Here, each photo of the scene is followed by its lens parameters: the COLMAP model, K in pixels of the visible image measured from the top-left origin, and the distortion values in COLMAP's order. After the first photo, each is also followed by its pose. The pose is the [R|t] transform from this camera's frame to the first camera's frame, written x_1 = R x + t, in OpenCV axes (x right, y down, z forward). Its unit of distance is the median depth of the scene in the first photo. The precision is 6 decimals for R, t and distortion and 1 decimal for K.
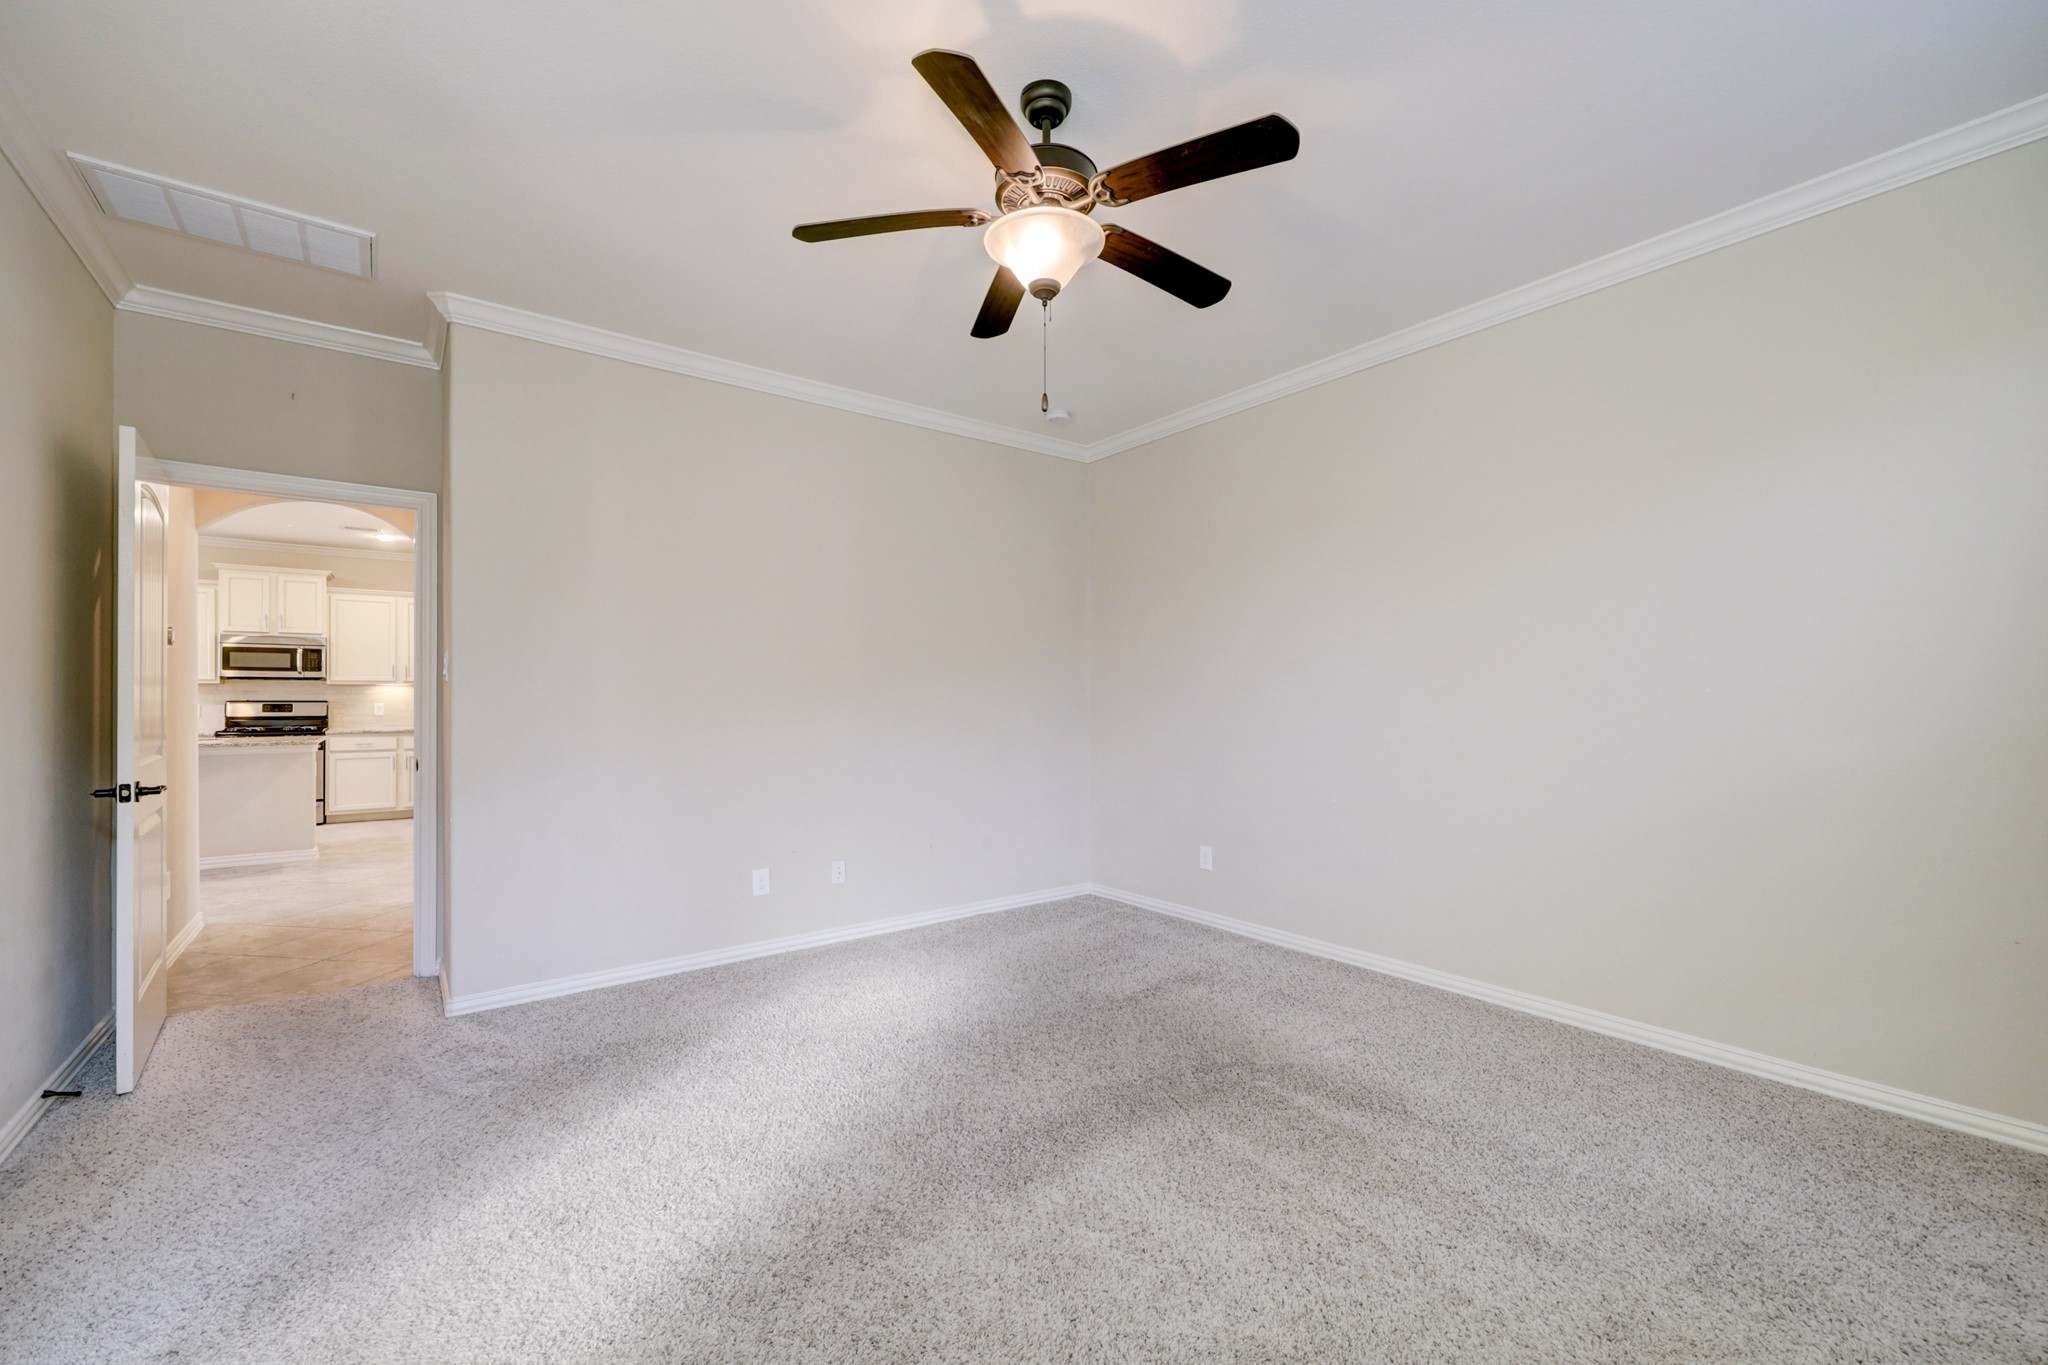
lens RADIAL K [[837.7, 0, 1028.6], [0, 837.7, 696.3], [0, 0, 1]] dist [-0.000713, -0.000021]
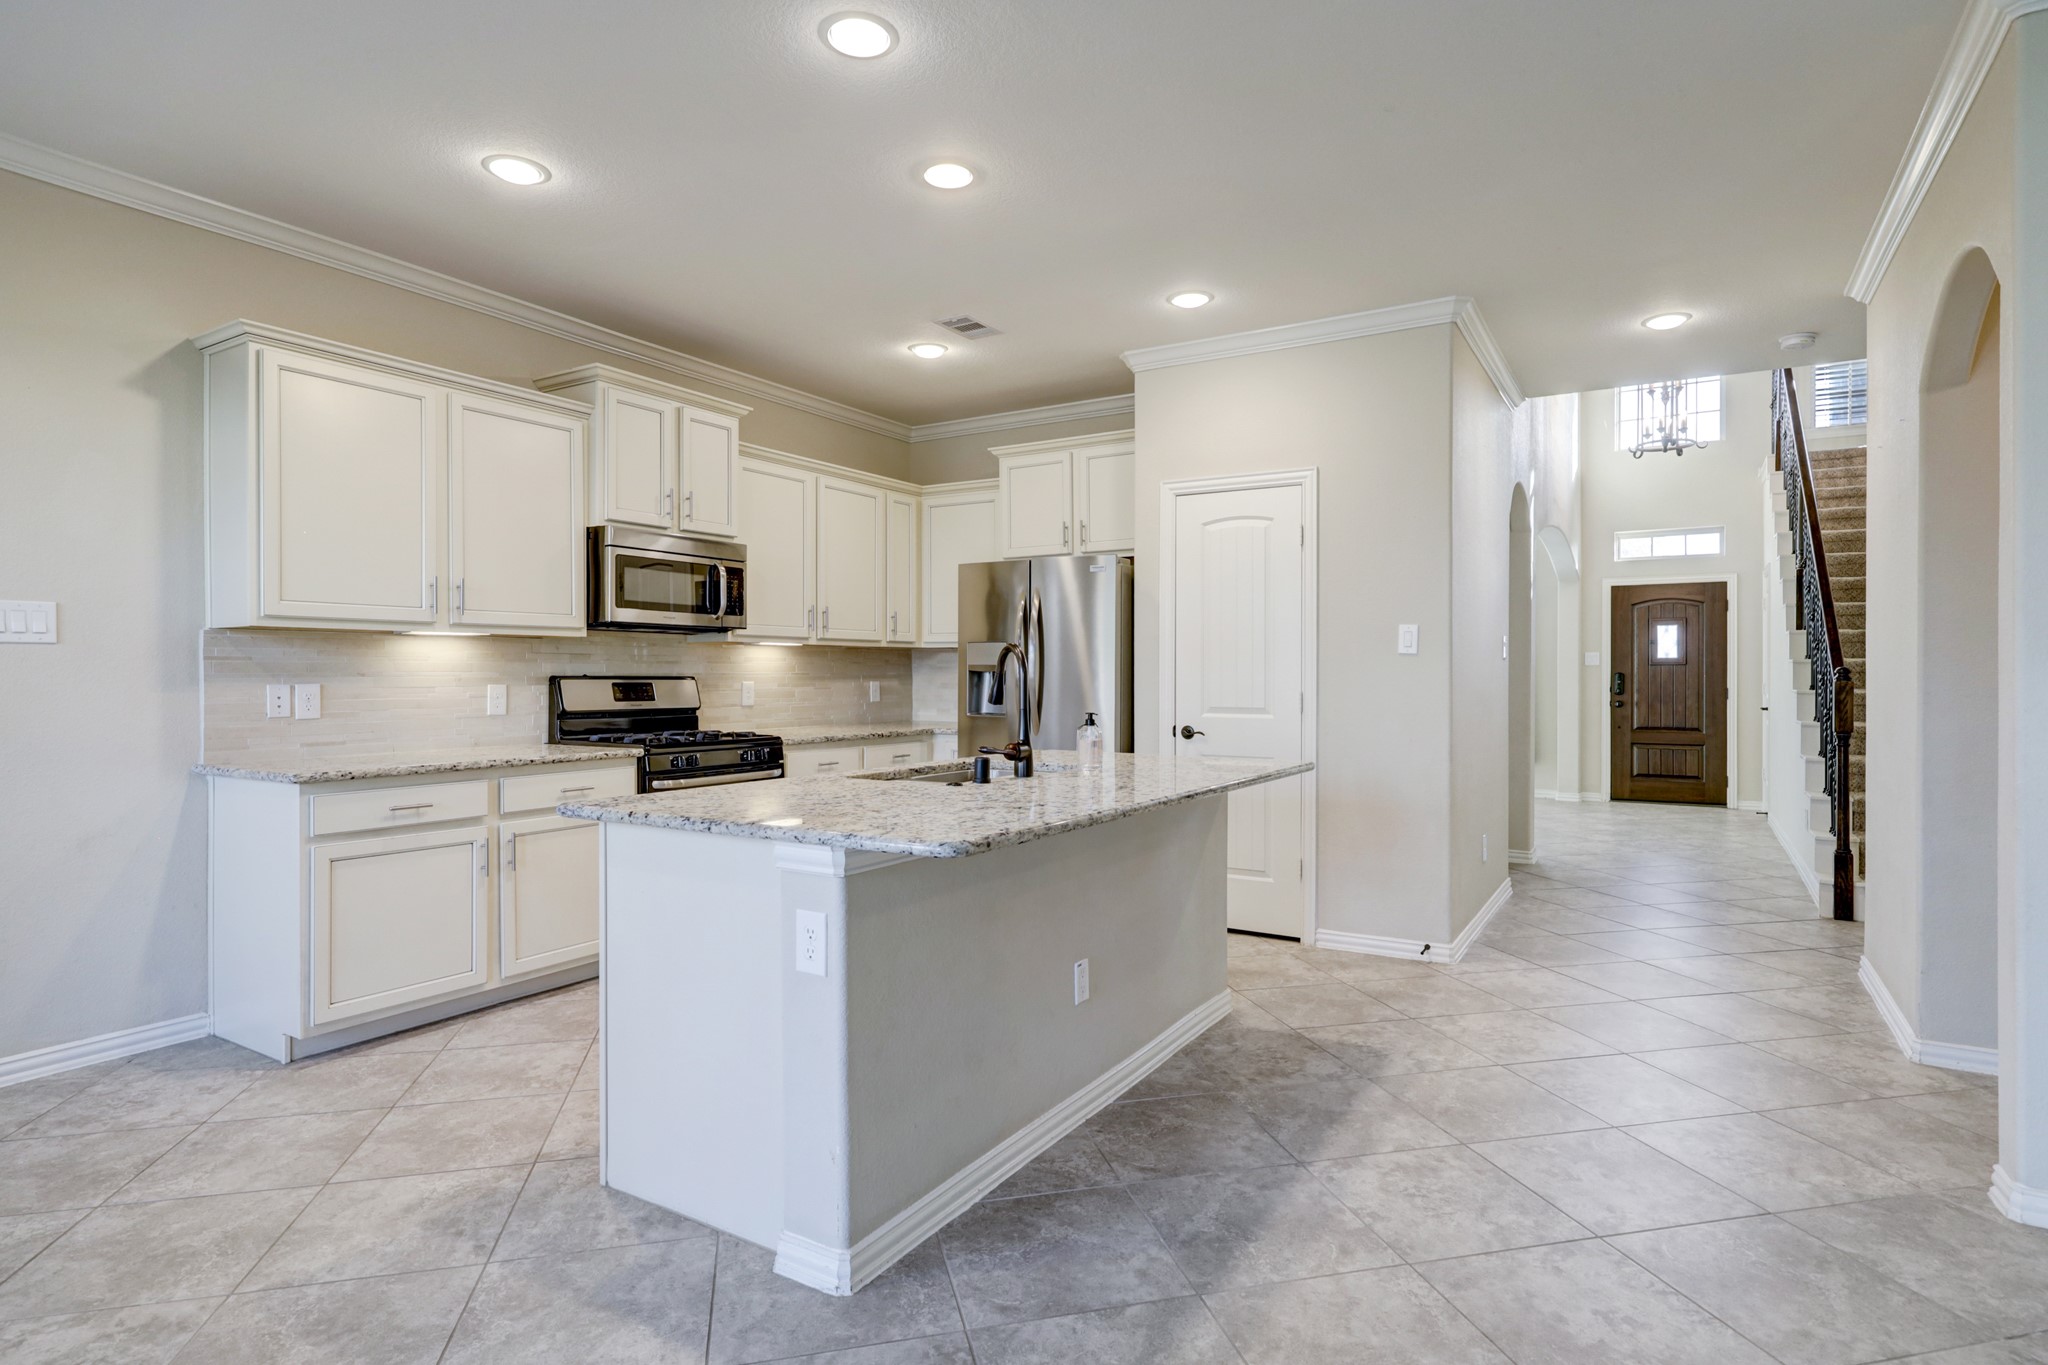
lens RADIAL K [[1062.1, 0, 1029.1], [0, 1062.1, 676.8], [0, 0, 1]] dist [-0.000938, -0.000770]
pose [[0.930463, 0.002090, 0.366380, -0.924562], [-0.005002, 0.999963, 0.006998, 0.000203], [-0.366351, -0.008344, 0.930439, 0.378523]]
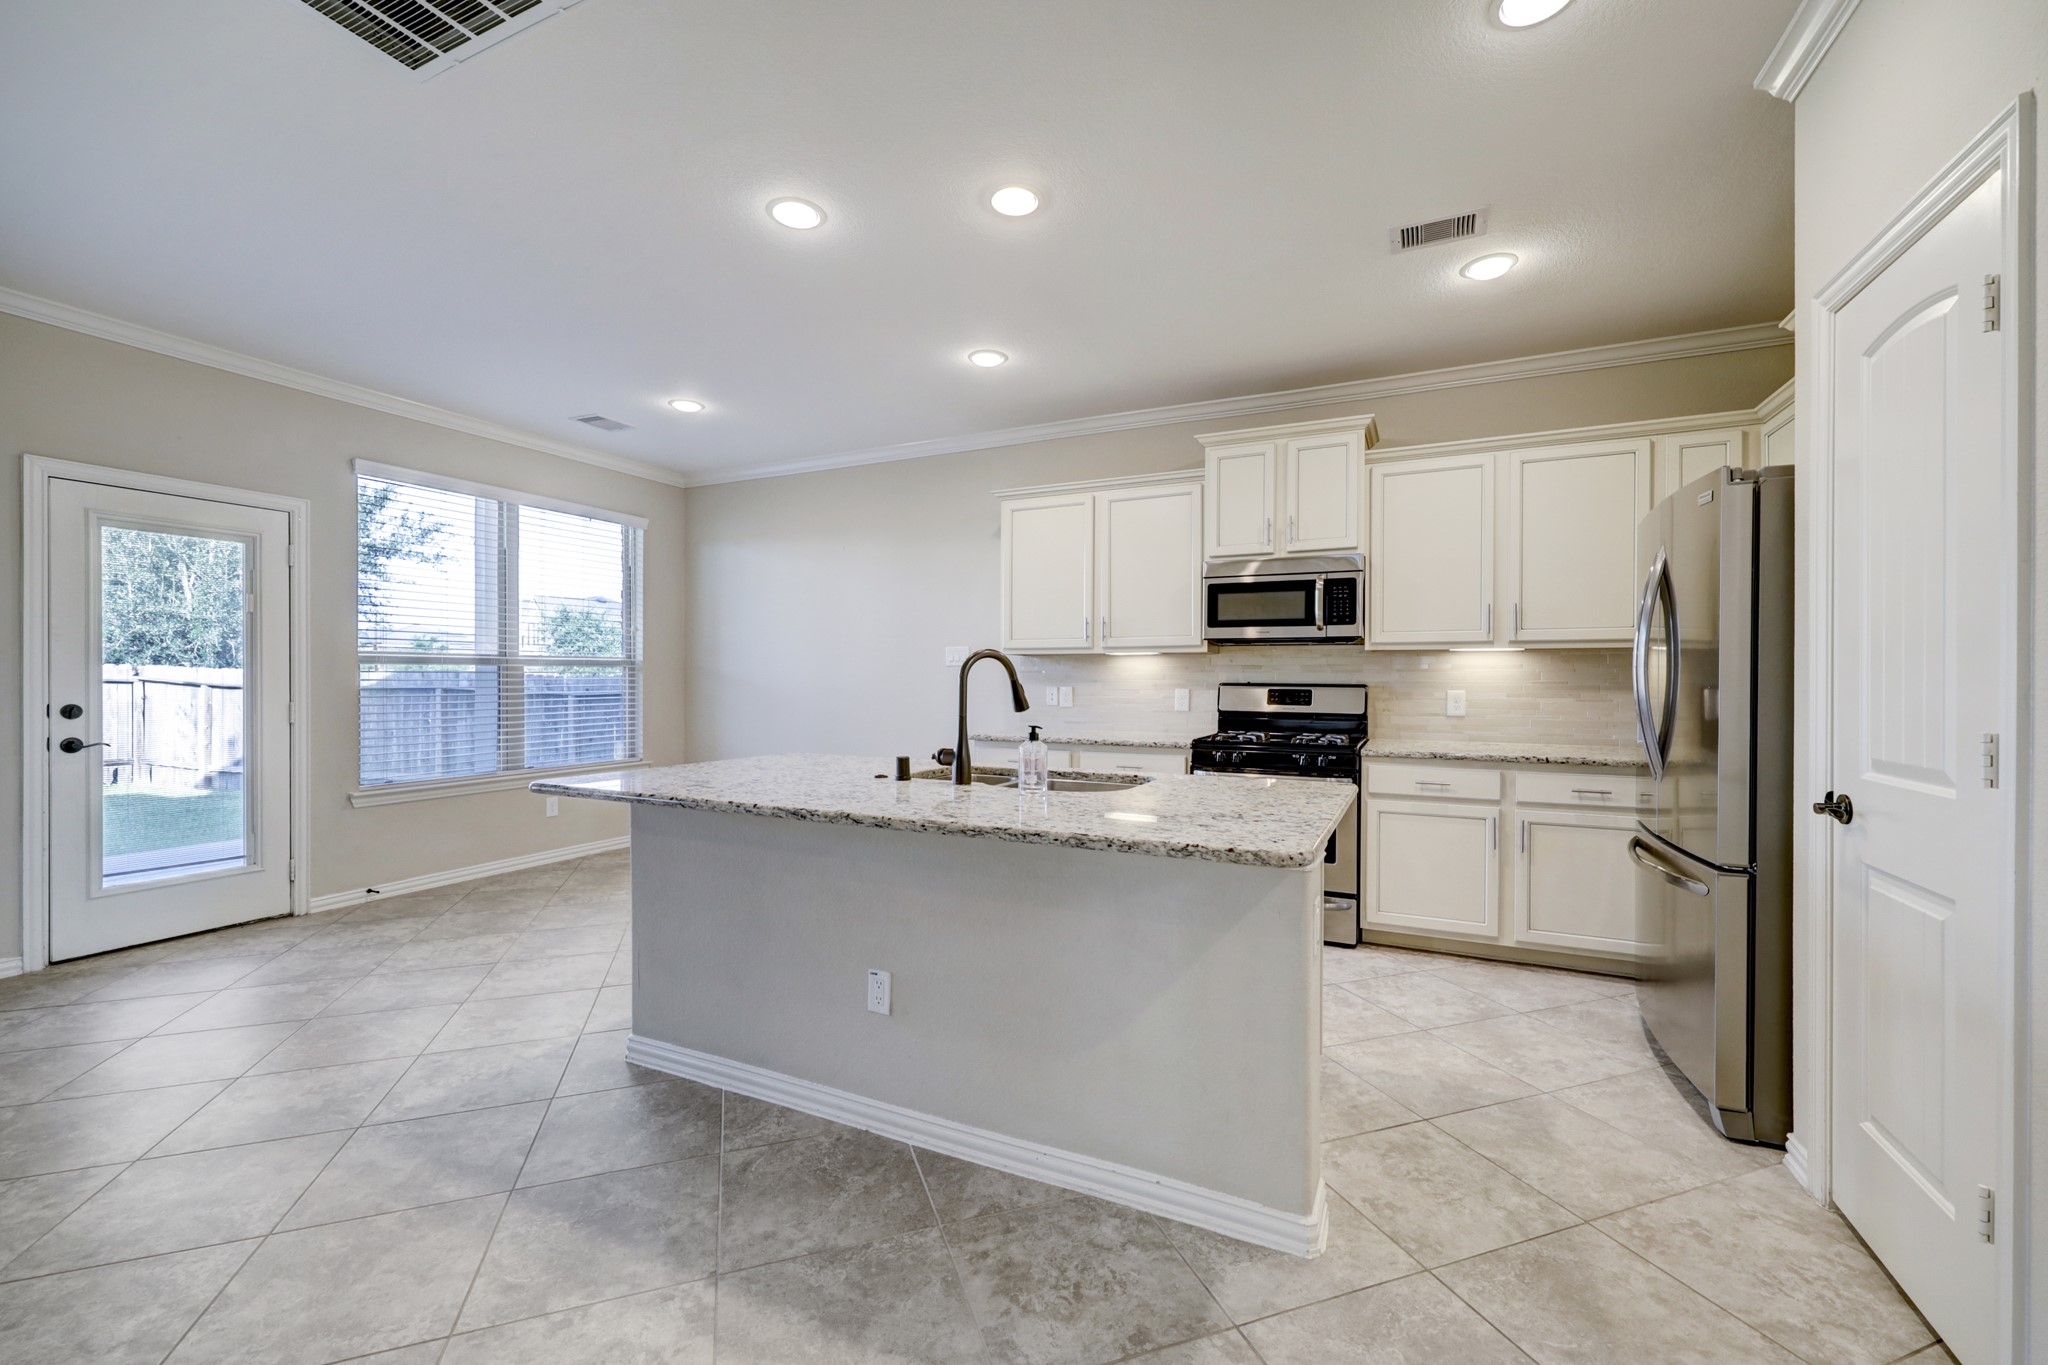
lens RADIAL K [[826.8, 0, 1034.8], [0, 826.8, 680.3], [0, 0, 1]] dist [0.000286, -0.000033]
pose [[0.466227, 0.005969, -0.884645, -0.513439], [-0.000117, 0.999978, 0.006685, -0.000450], [0.884665, -0.003013, 0.466217, 0.619690]]
